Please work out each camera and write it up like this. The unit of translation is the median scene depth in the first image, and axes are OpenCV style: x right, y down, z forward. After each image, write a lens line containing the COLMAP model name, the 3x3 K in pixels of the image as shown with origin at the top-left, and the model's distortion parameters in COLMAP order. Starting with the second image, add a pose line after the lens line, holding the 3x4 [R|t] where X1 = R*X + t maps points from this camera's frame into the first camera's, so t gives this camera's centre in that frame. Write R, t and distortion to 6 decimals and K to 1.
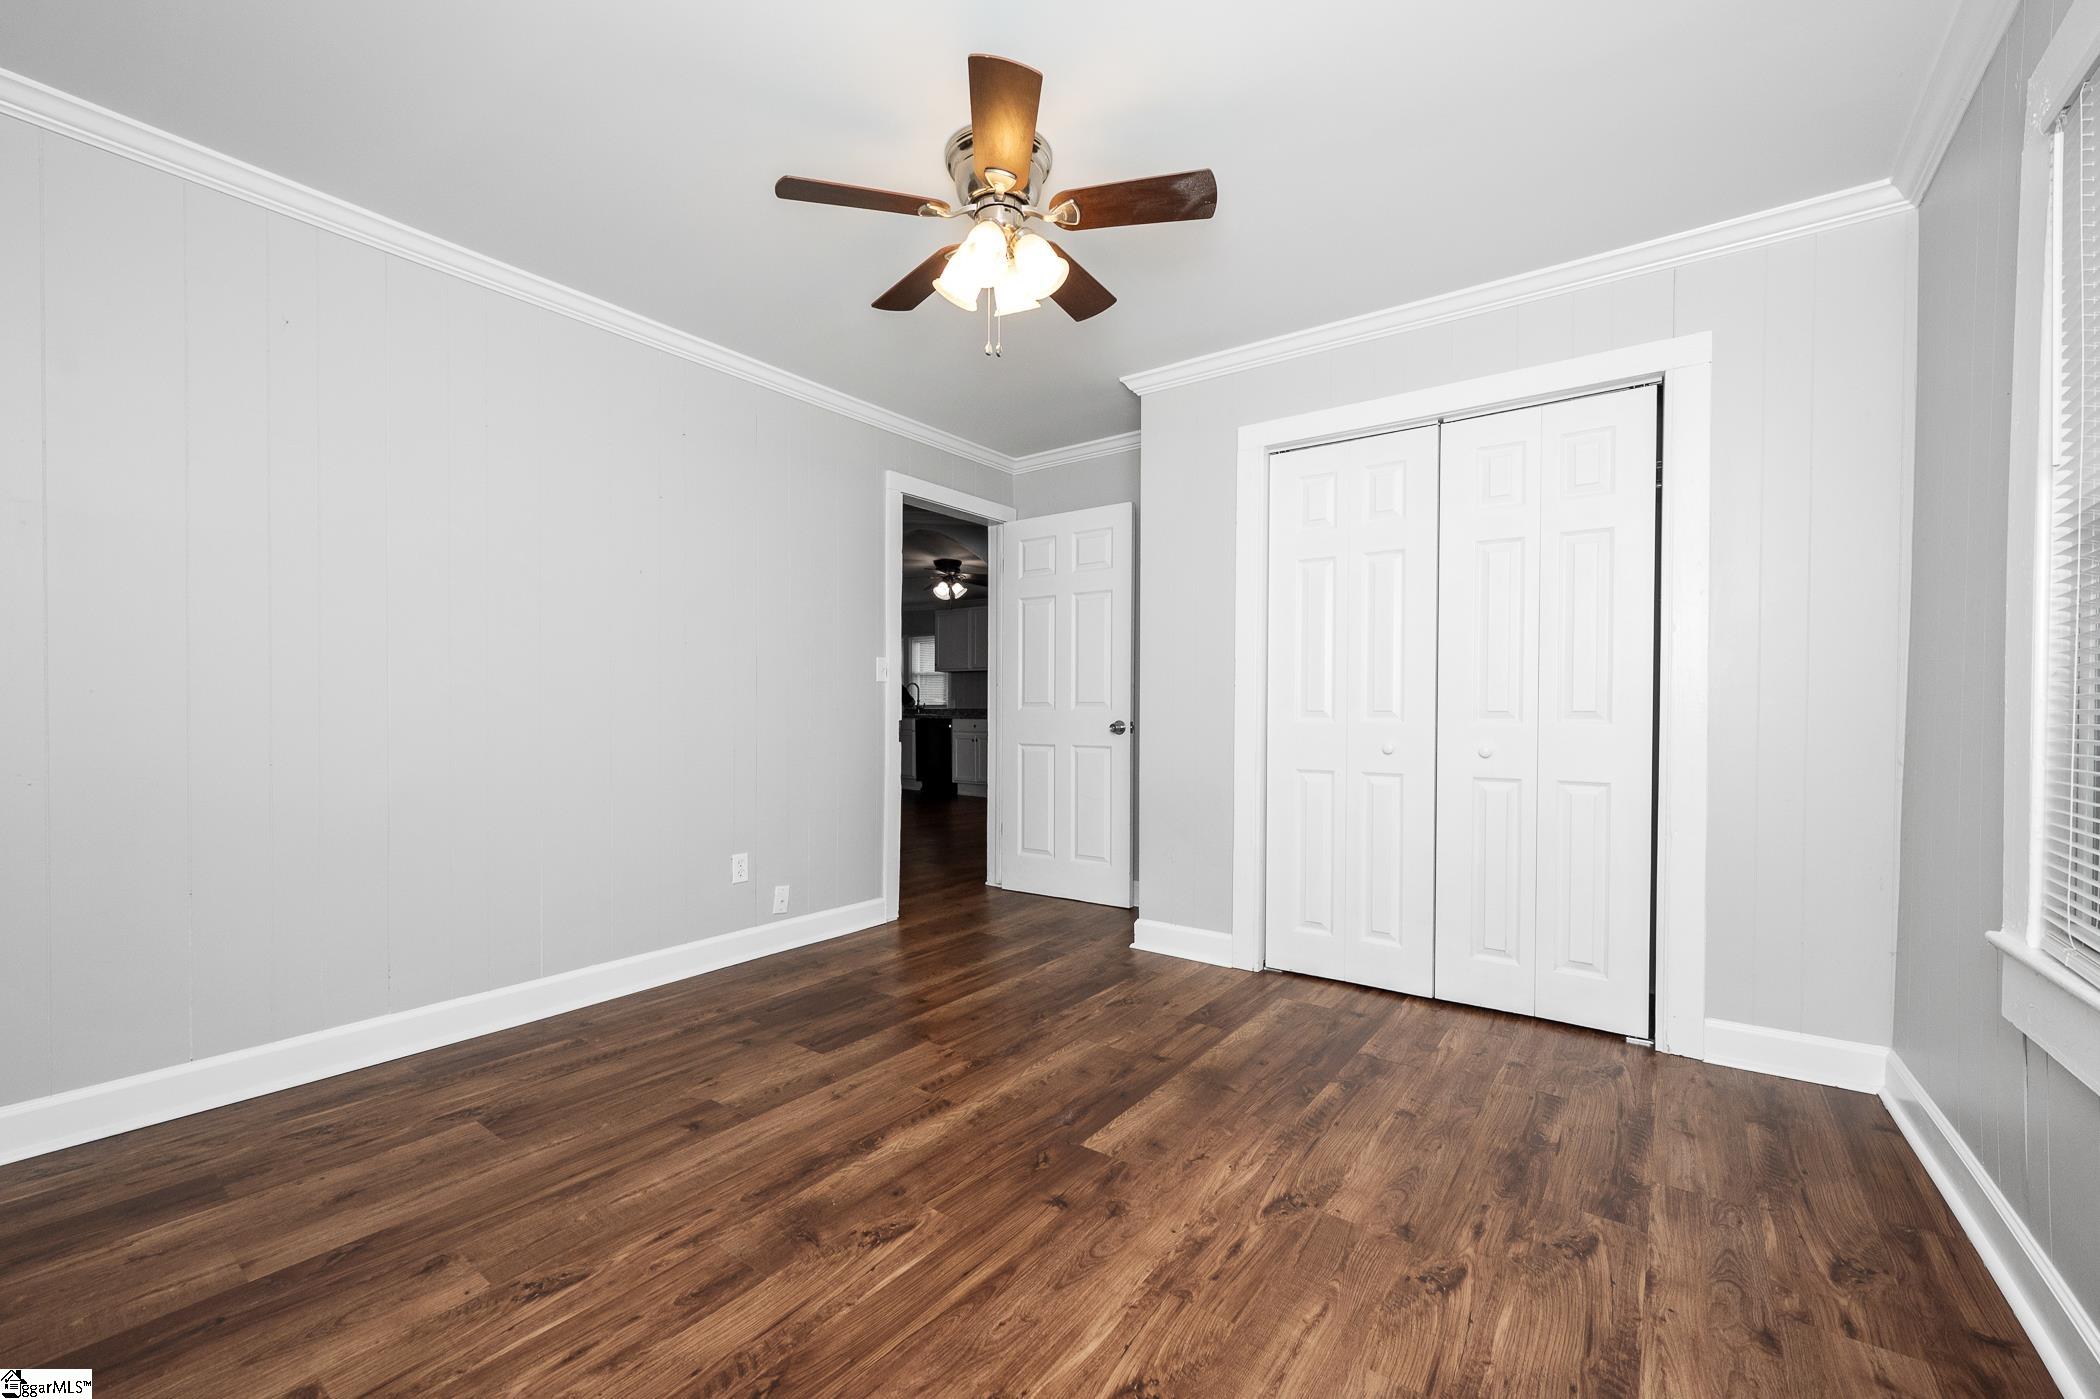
lens RADIAL K [[853.1, 0, 1058.6], [0, 853.1, 709.2], [0, 0, 1]] dist [0.001248, -0.000057]
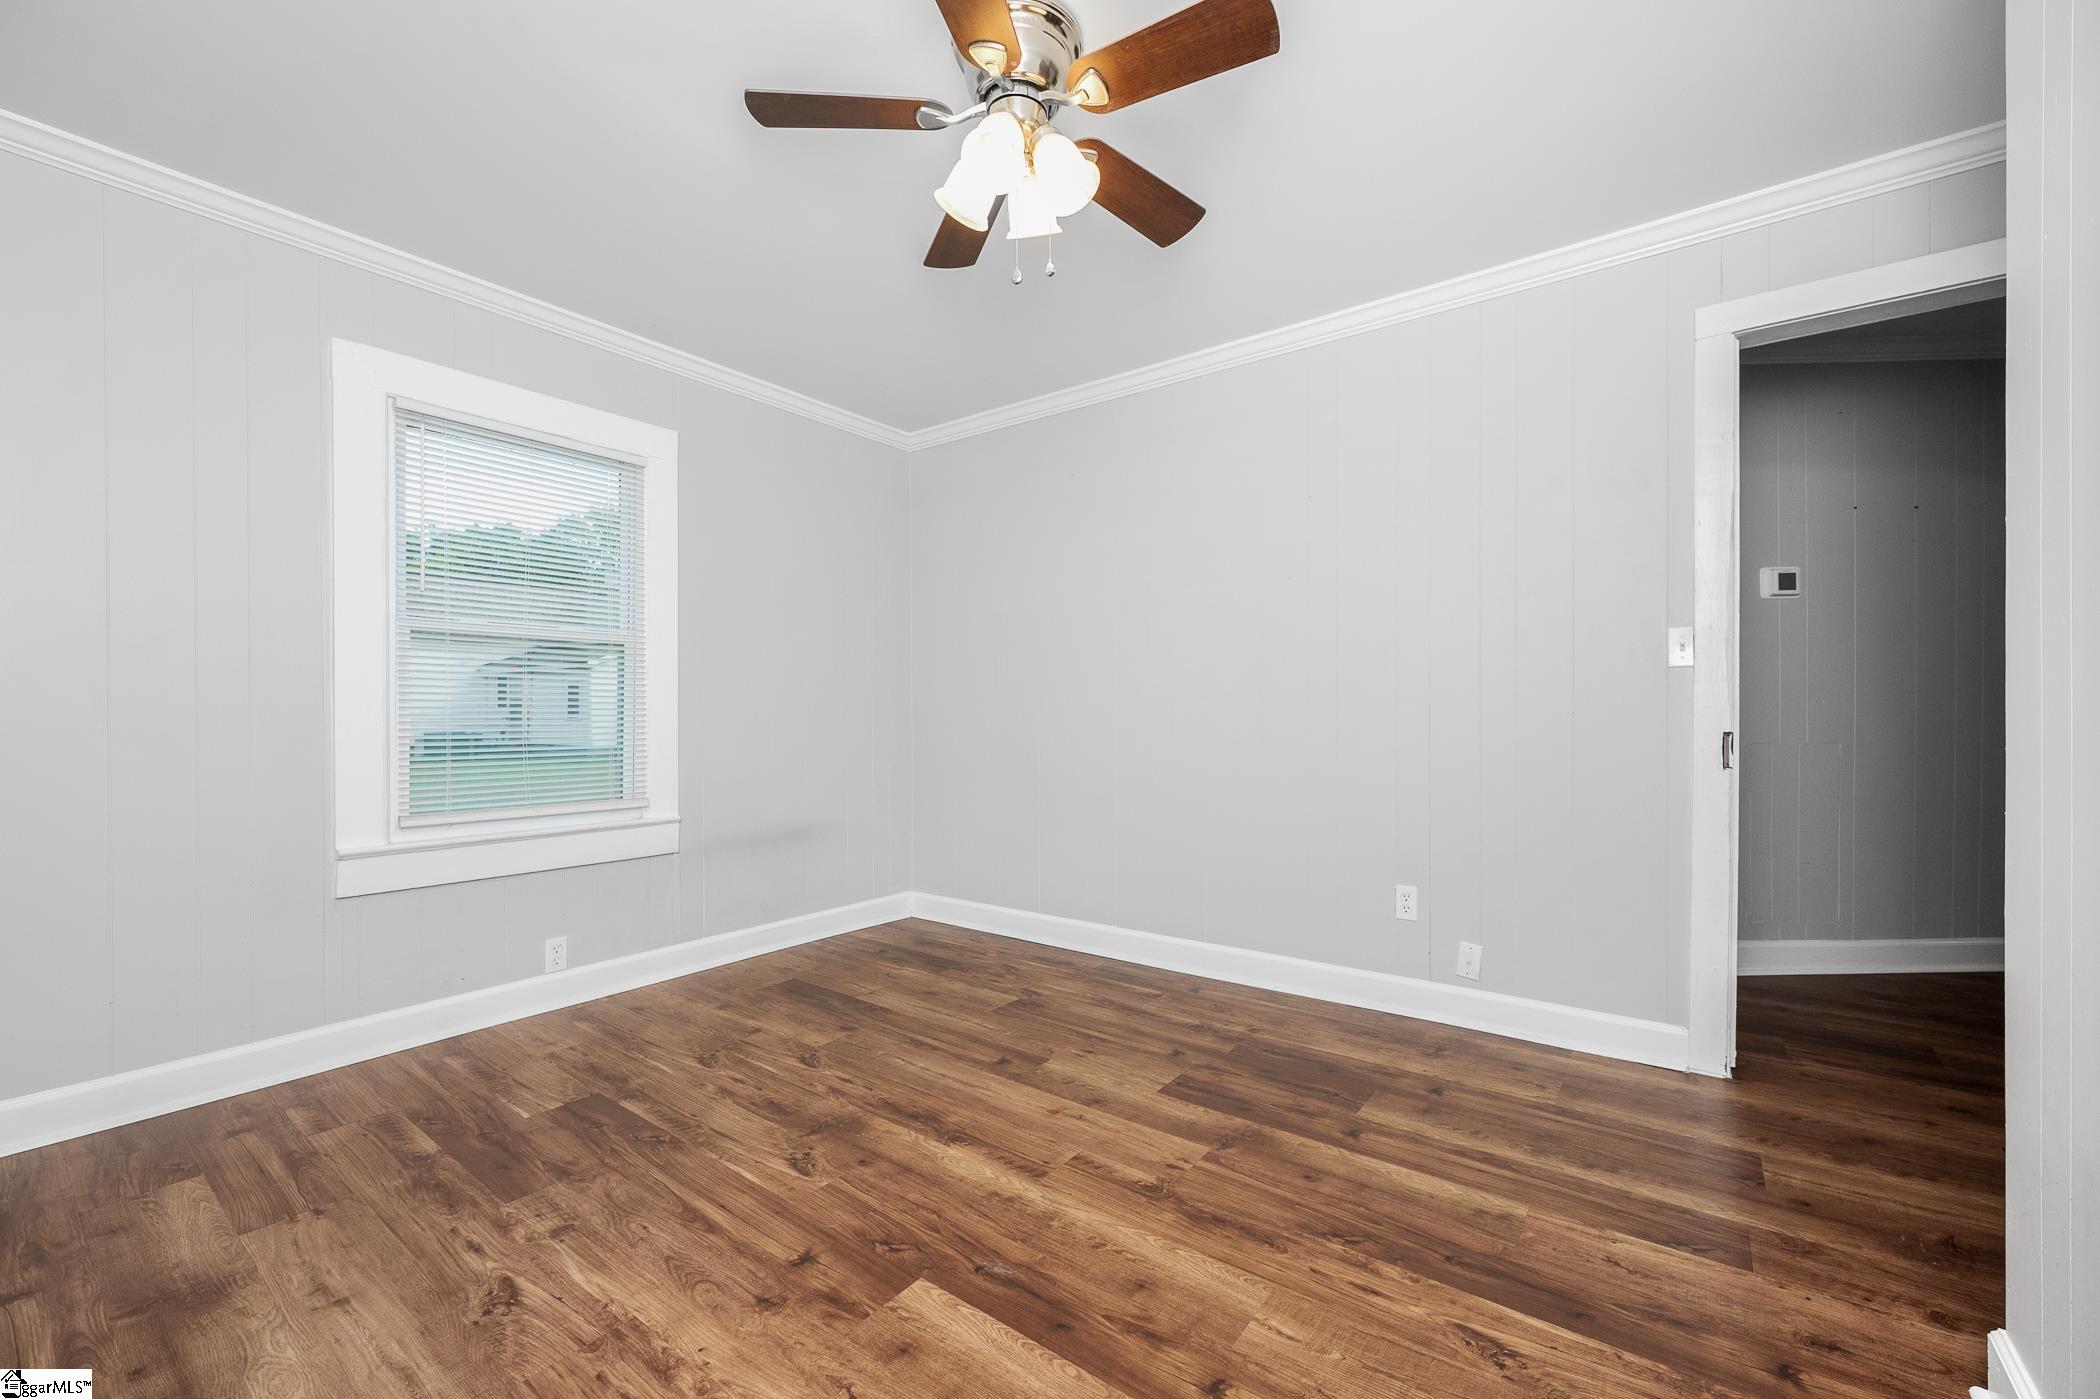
lens RADIAL K [[853.1, 0, 1058.1], [0, 853.1, 706.8], [0, 0, 1]] dist [0.001248, -0.000057]
pose [[-0.022581, -0.008268, -0.999711, 0.713658], [0.003751, 0.999958, -0.008355, -0.000710], [0.999738, -0.003939, -0.022549, 1.018889]]
